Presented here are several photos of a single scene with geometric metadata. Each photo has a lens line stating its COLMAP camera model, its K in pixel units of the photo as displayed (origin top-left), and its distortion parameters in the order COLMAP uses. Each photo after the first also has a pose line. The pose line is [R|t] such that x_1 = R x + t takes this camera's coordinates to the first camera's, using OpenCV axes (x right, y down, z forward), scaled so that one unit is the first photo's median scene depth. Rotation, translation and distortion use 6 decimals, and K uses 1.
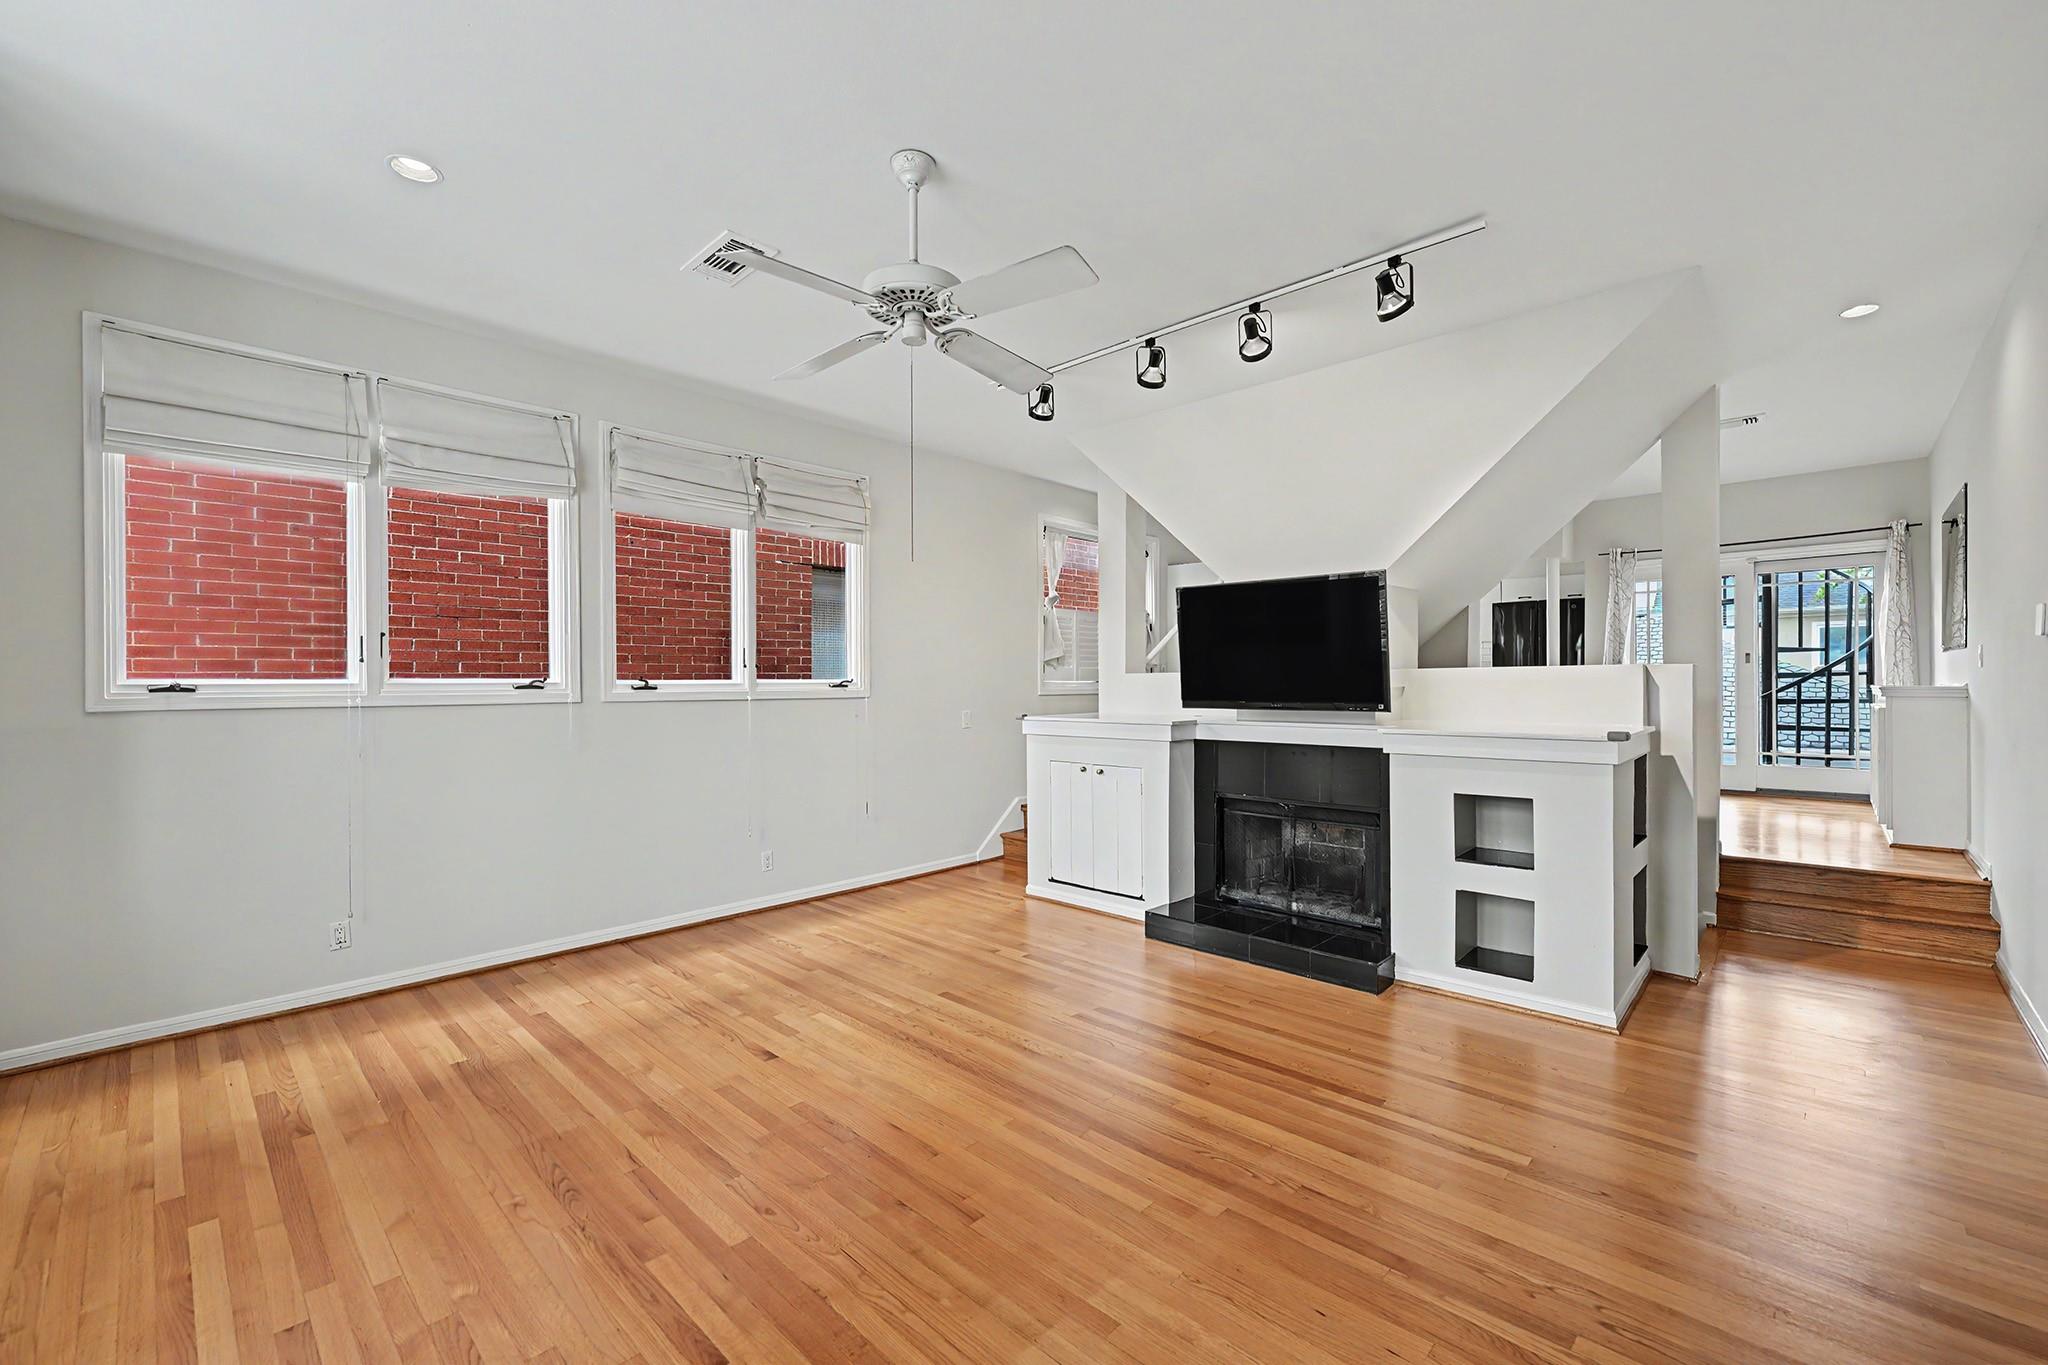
lens RADIAL K [[848.4, 0, 1029.1], [0, 848.4, 678.6], [0, 0, 1]] dist [-0.000848, 0.000152]
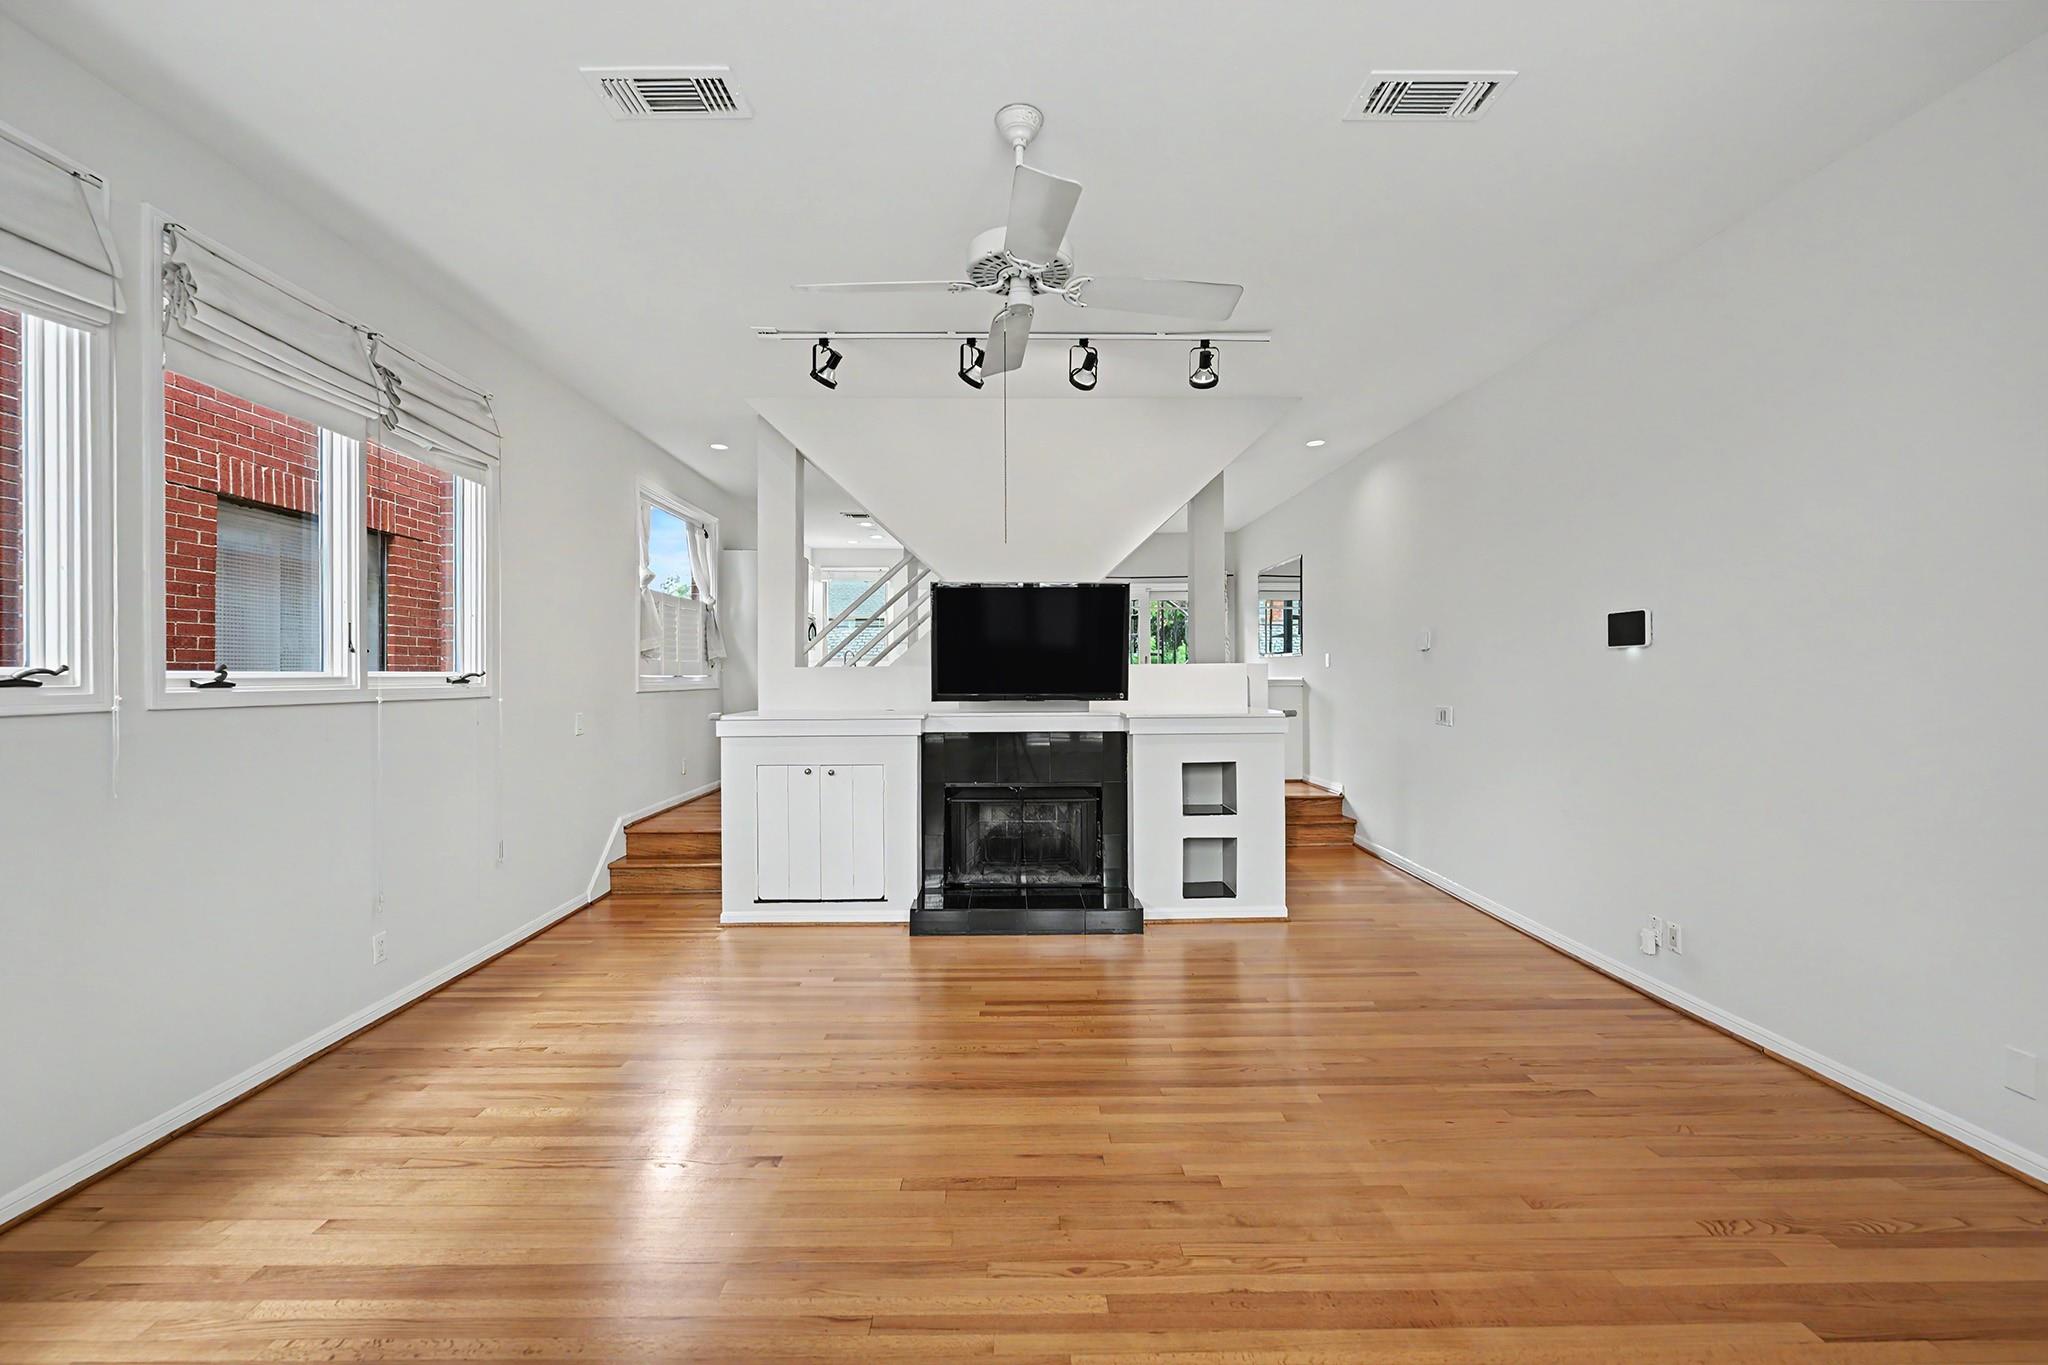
lens RADIAL K [[874.5, 0, 1014.3], [0, 874.5, 671.3], [0, 0, 1]] dist [-0.001130, 0.000528]
pose [[0.713344, 0.005438, 0.700793, -0.494500], [-0.001793, 0.999981, -0.005935, 0.004745], [-0.700812, 0.002977, 0.713340, 0.195404]]
